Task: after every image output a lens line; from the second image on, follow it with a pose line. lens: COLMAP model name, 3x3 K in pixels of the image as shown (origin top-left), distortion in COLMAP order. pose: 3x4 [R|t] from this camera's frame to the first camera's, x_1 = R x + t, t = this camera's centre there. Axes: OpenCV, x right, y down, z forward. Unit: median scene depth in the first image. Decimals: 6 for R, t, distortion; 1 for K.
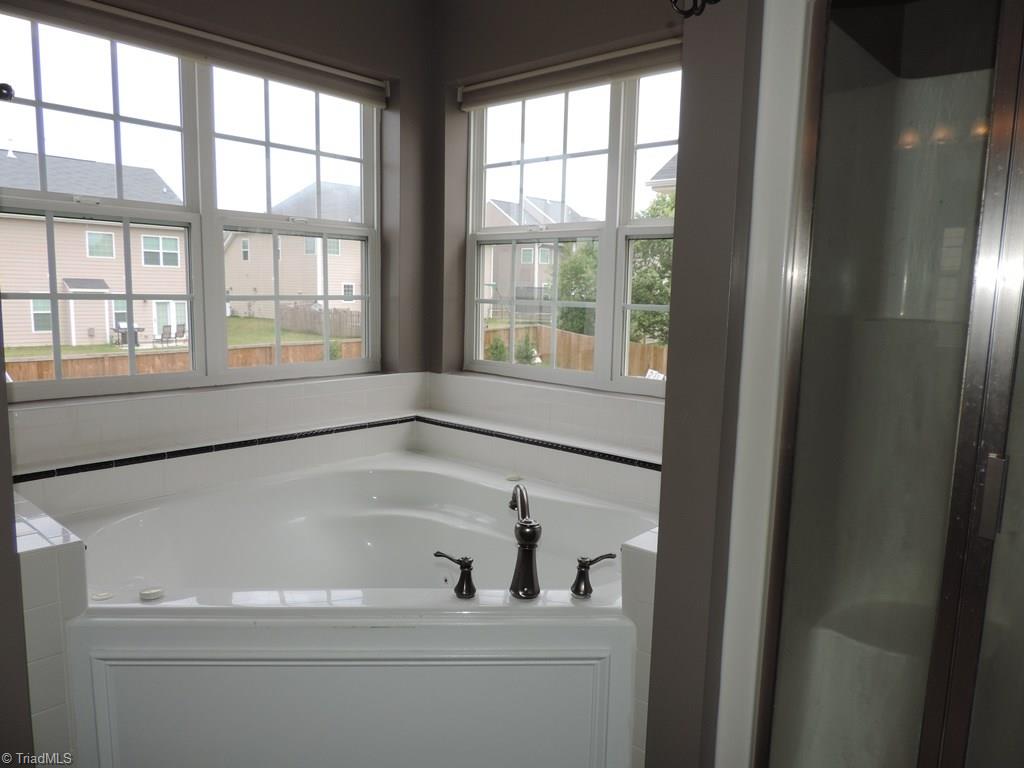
lens RADIAL K [[730.6, 0, 512.7], [0, 730.6, 387.6], [0, 0, 1]] dist [-0.019518, 0.004295]
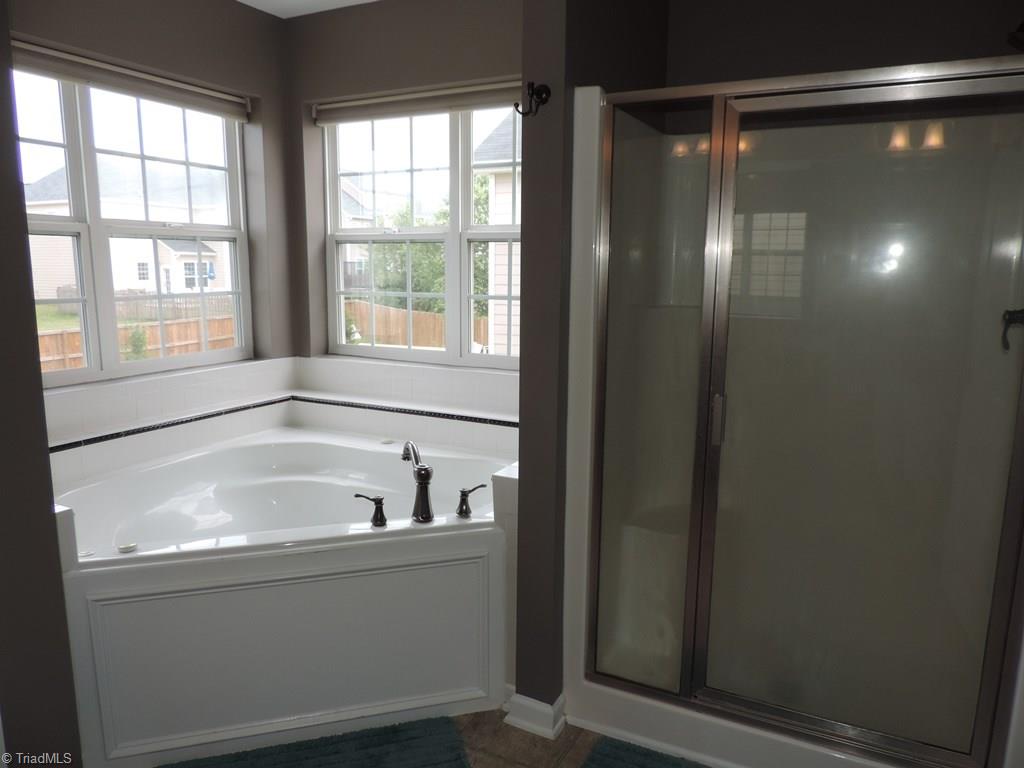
lens RADIAL K [[730.6, 0, 512.7], [0, 730.6, 387.6], [0, 0, 1]] dist [-0.019518, 0.004295]
pose [[0.968079, -0.057244, 0.244019, -0.082591], [0.047970, 0.997889, 0.043786, -0.008191], [-0.246010, -0.030683, 0.968781, -0.209790]]
